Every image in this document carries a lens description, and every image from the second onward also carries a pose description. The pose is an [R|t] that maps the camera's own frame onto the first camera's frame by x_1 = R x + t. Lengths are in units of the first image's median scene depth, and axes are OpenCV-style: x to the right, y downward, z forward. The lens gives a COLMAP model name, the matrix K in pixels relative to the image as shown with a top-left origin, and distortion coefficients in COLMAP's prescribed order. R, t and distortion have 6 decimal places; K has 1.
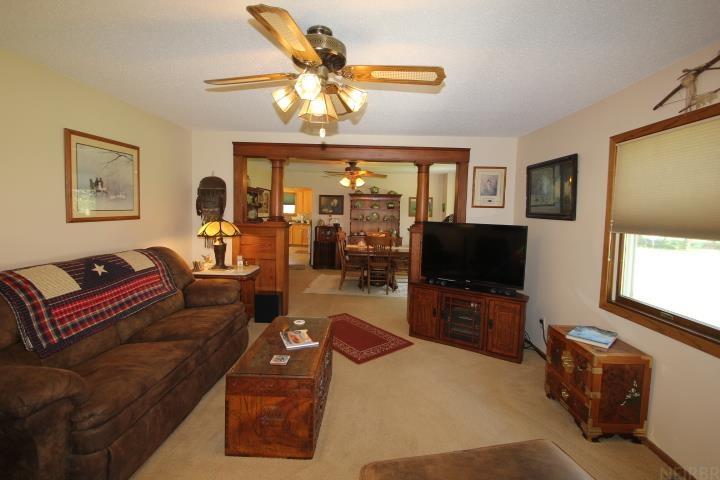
lens RADIAL K [[333.5, 0, 359.8], [0, 333.5, 233.5], [0, 0, 1]] dist [0.004796, -0.009148]
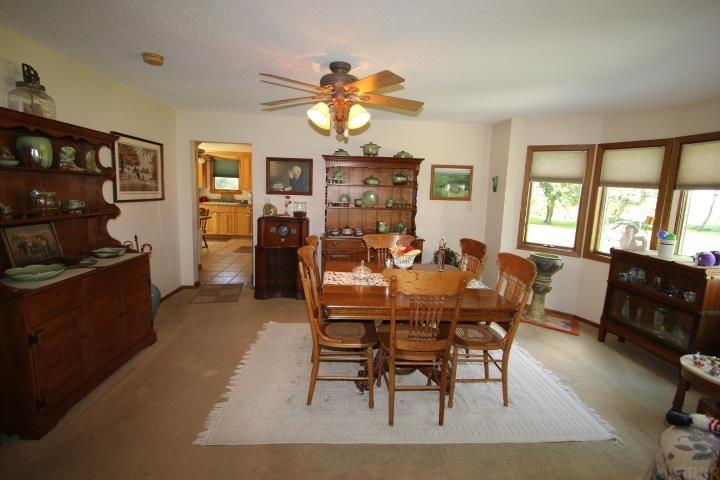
lens RADIAL K [[333.5, 0, 365.2], [0, 333.5, 238.1], [0, 0, 1]] dist [0.004796, -0.009148]
pose [[0.992414, -0.006634, 0.122764, -0.031021], [-0.003863, 0.996368, 0.085070, -0.034505], [-0.122882, -0.084899, 0.988783, 0.461235]]
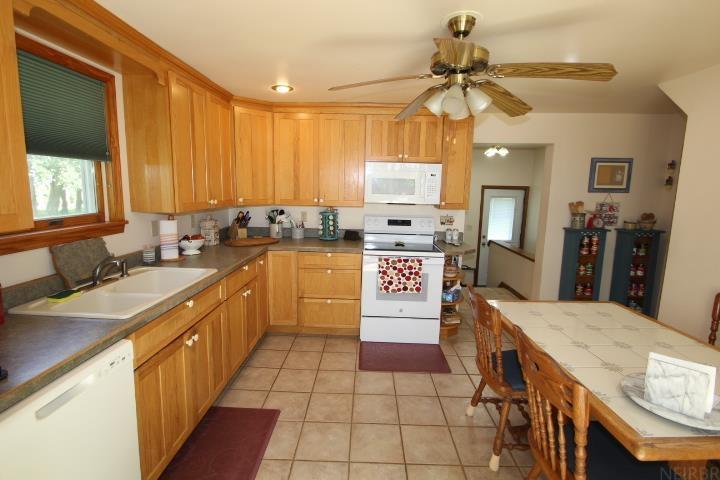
lens RADIAL K [[333.5, 0, 360.5], [0, 333.5, 234.5], [0, 0, 1]] dist [0.004796, -0.009148]
pose [[-0.020883, -0.170853, 0.985075, -0.612040], [0.044418, 0.984159, 0.171636, -0.124317], [-0.998795, 0.047339, -0.012963, 1.561274]]
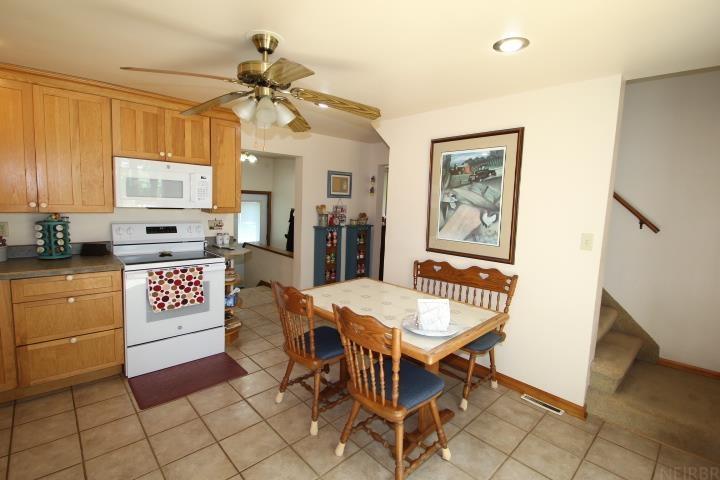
lens RADIAL K [[333.5, 0, 359.5], [0, 333.5, 234.8], [0, 0, 1]] dist [0.004796, -0.009148]
pose [[-0.712698, -0.131533, 0.689029, -0.604770], [-0.014480, 0.984812, 0.173019, -0.126205], [-0.701321, 0.113333, -0.703778, 1.618377]]
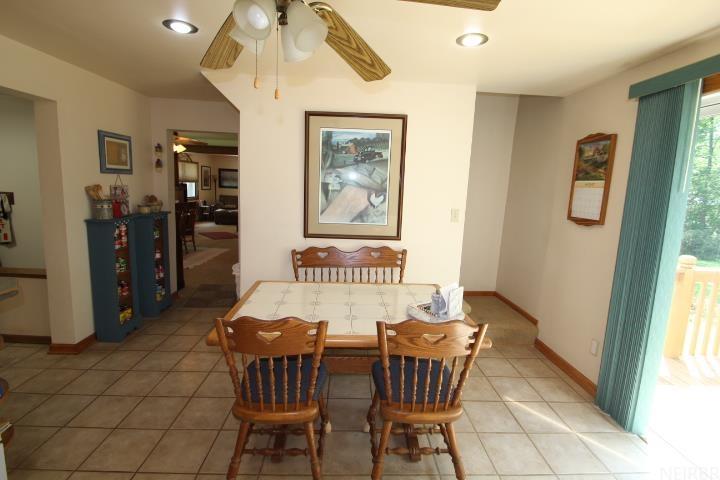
lens RADIAL K [[333.5, 0, 362.8], [0, 333.5, 234.4], [0, 0, 1]] dist [0.004796, -0.009148]
pose [[-0.995084, -0.062125, -0.077129, -0.416015], [-0.076645, 0.976284, 0.202471, -0.119339], [0.062721, 0.207387, -0.976246, 1.636093]]
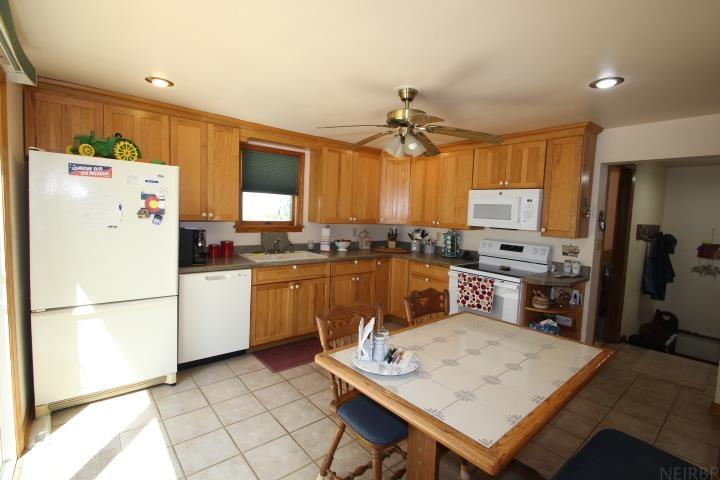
lens RADIAL K [[333.5, 0, 364.0], [0, 333.5, 237.7], [0, 0, 1]] dist [0.004796, -0.009148]
pose [[0.736739, -0.058198, 0.673668, -0.619835], [0.028867, 0.998088, 0.054655, -0.104364], [-0.675561, -0.020820, 0.737010, 1.295123]]
